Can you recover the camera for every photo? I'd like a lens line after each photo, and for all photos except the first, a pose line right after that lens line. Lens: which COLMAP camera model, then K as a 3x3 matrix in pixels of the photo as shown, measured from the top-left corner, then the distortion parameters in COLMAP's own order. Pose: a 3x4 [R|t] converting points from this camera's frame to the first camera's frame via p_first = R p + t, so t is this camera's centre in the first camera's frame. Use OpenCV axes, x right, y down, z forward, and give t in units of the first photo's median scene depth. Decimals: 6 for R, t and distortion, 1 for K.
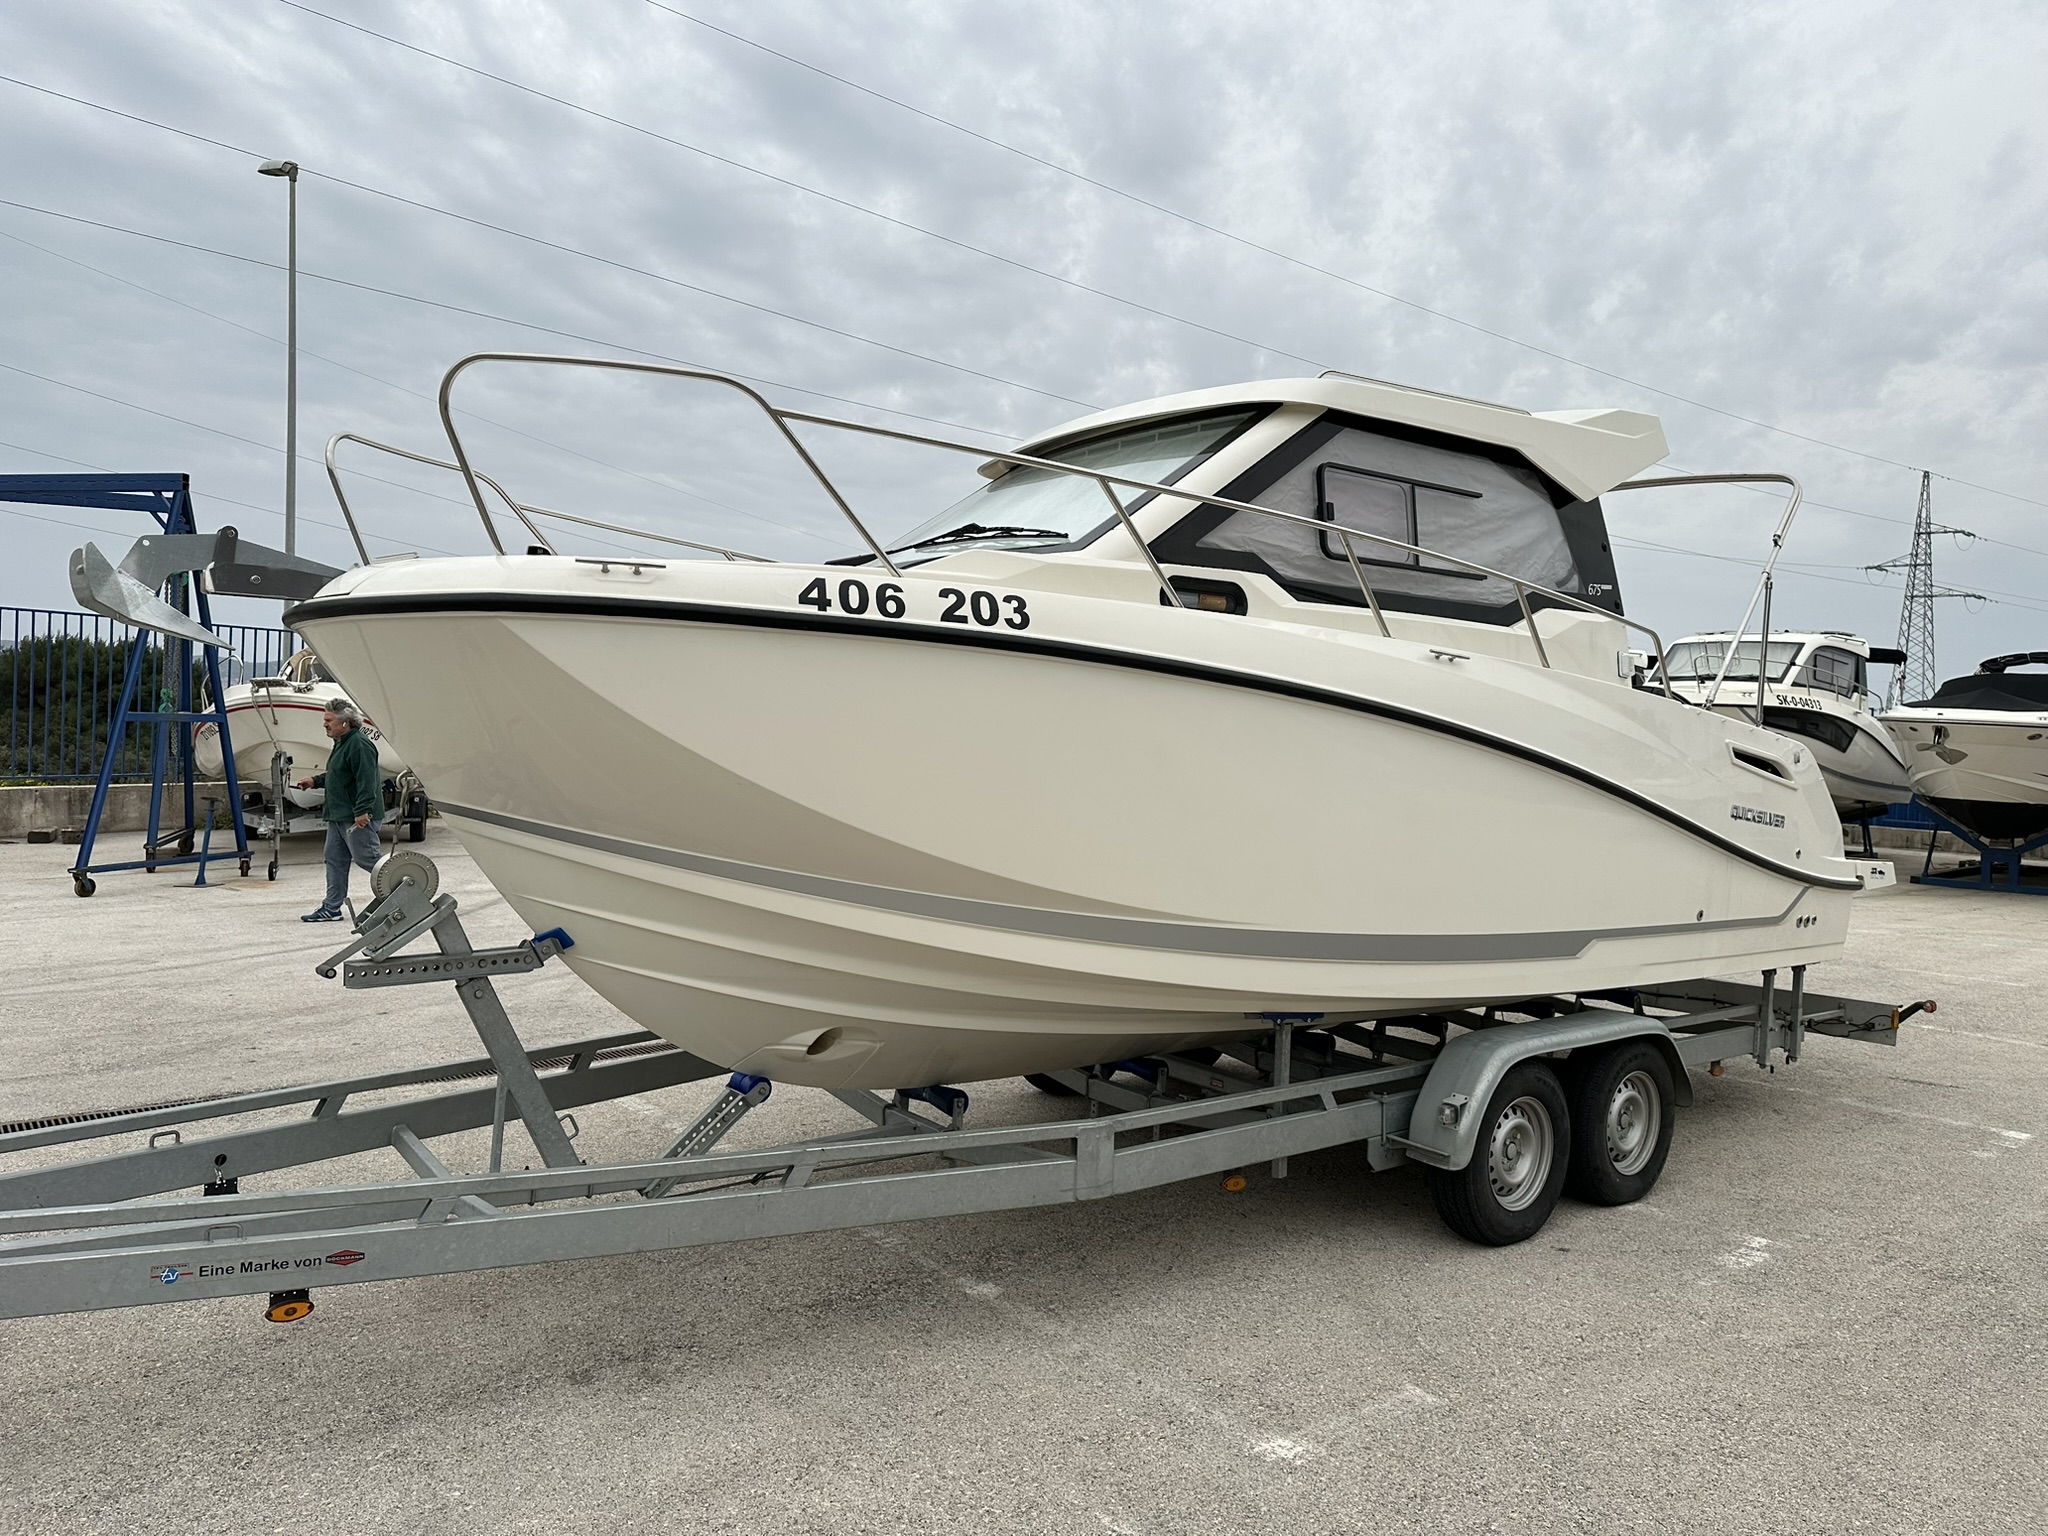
lens RADIAL K [[1330.8, 0, 1057.3], [0, 1330.8, 771.9], [0, 0, 1]] dist [0.119347, -0.161229]
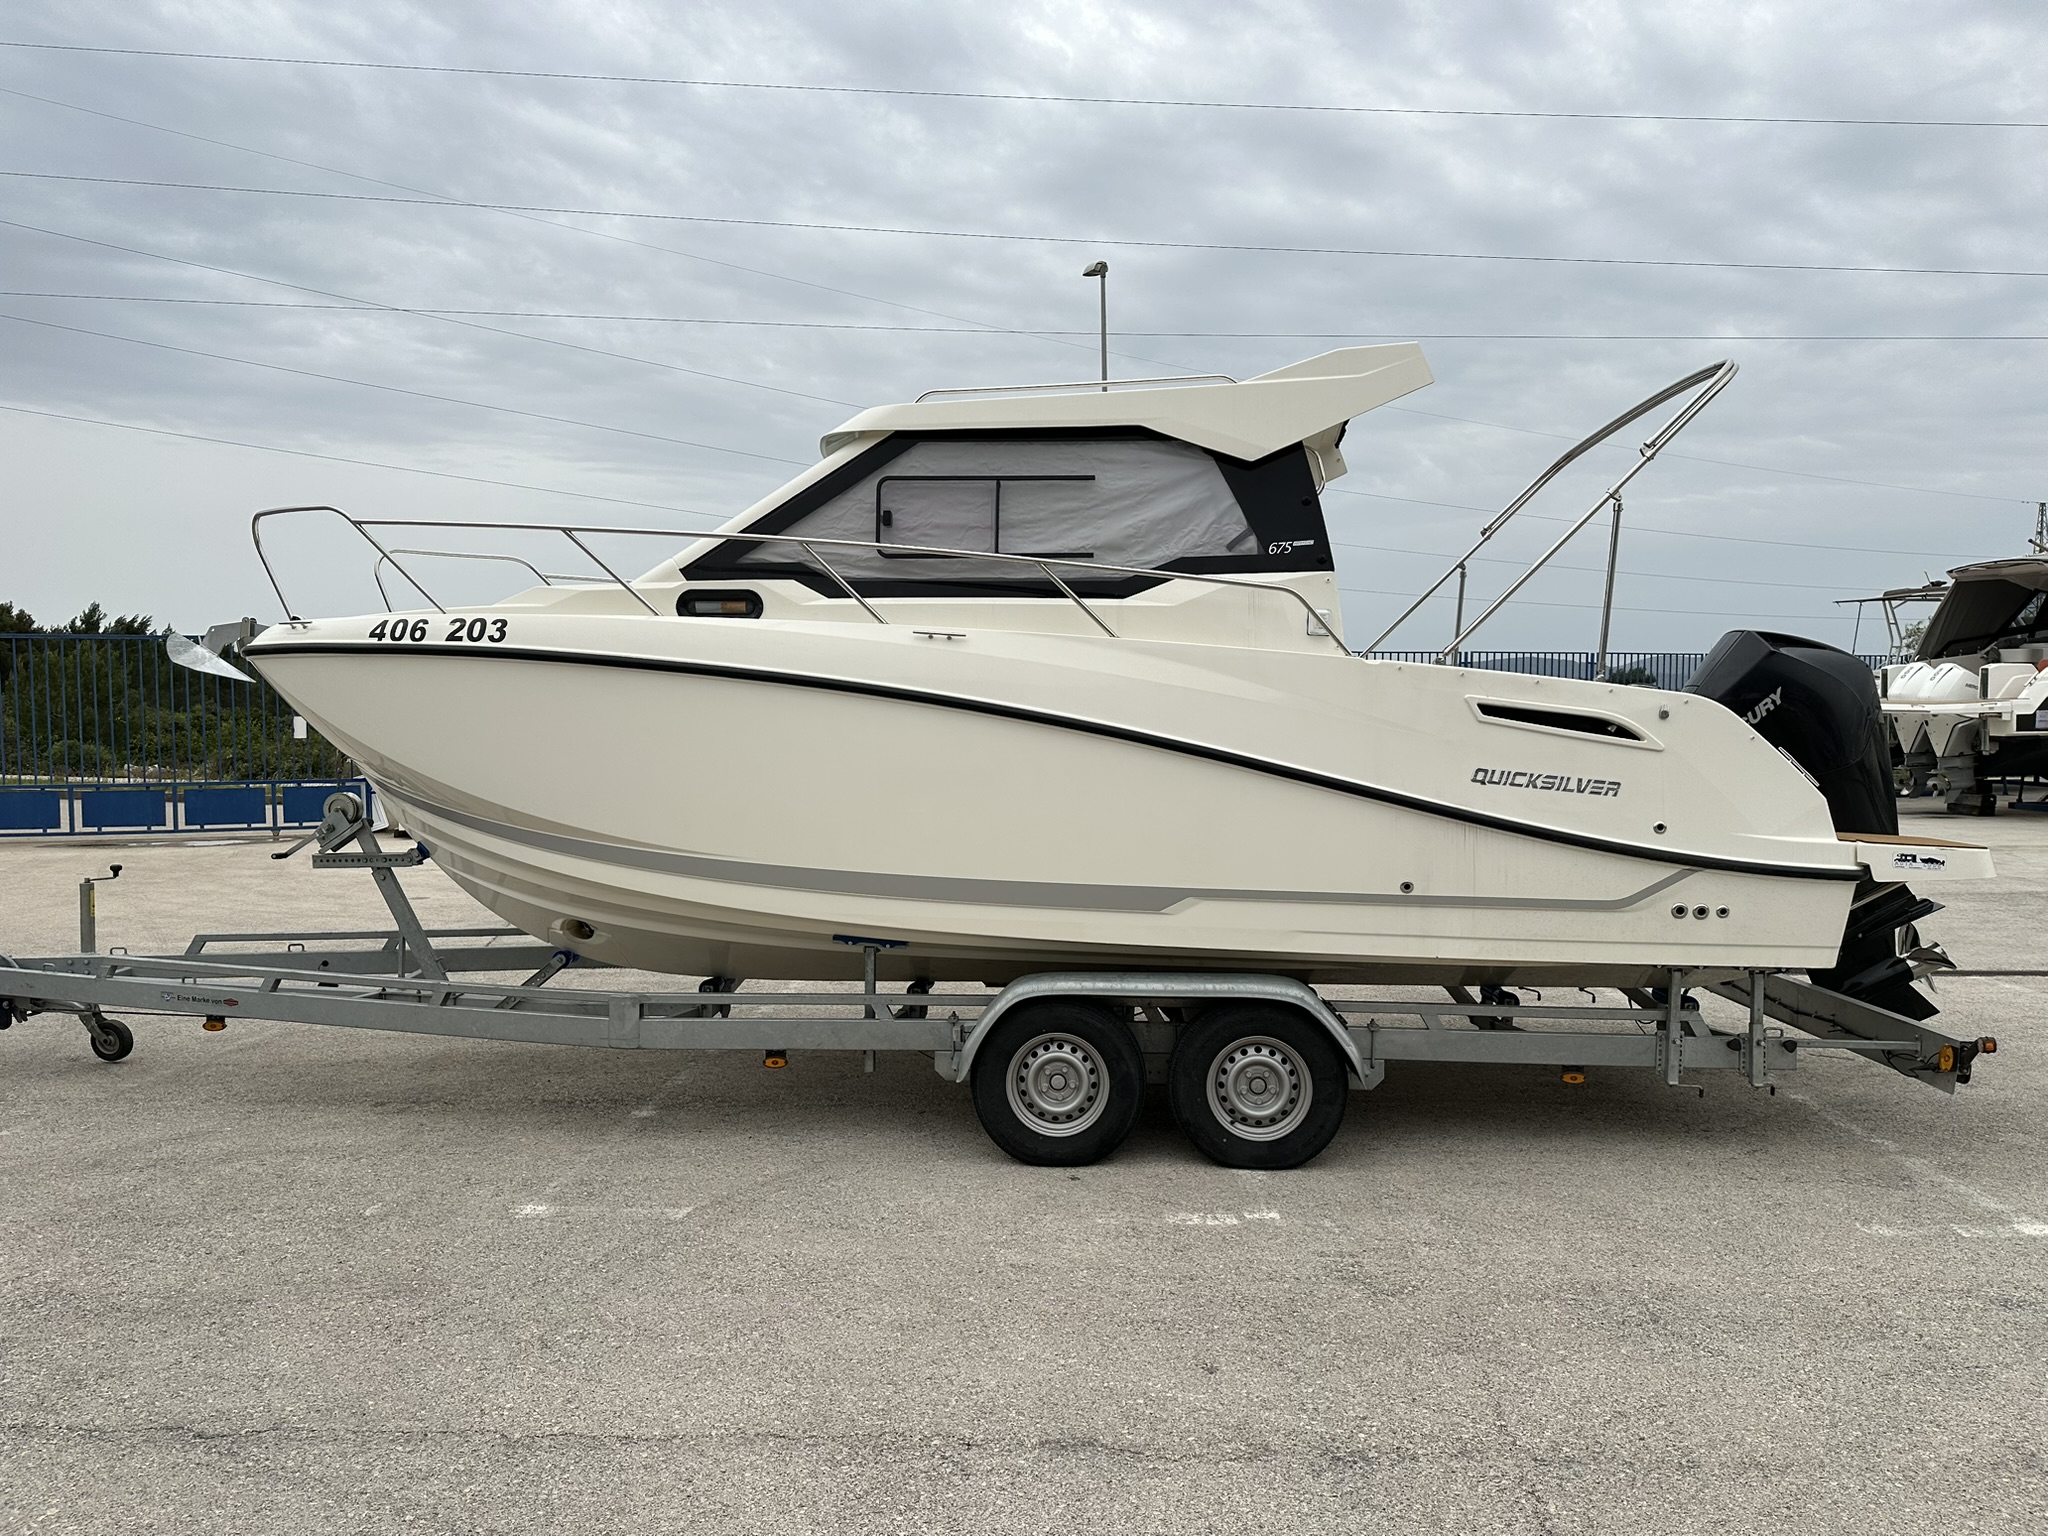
lens RADIAL K [[1330.8, 0, 1057.3], [0, 1330.8, 771.9], [0, 0, 1]] dist [0.119347, -0.161229]
pose [[0.778111, -0.003914, -0.628115, 1.295103], [0.008068, 0.999960, 0.003765, 0.032912], [0.628075, -0.007997, 0.778112, 0.210551]]
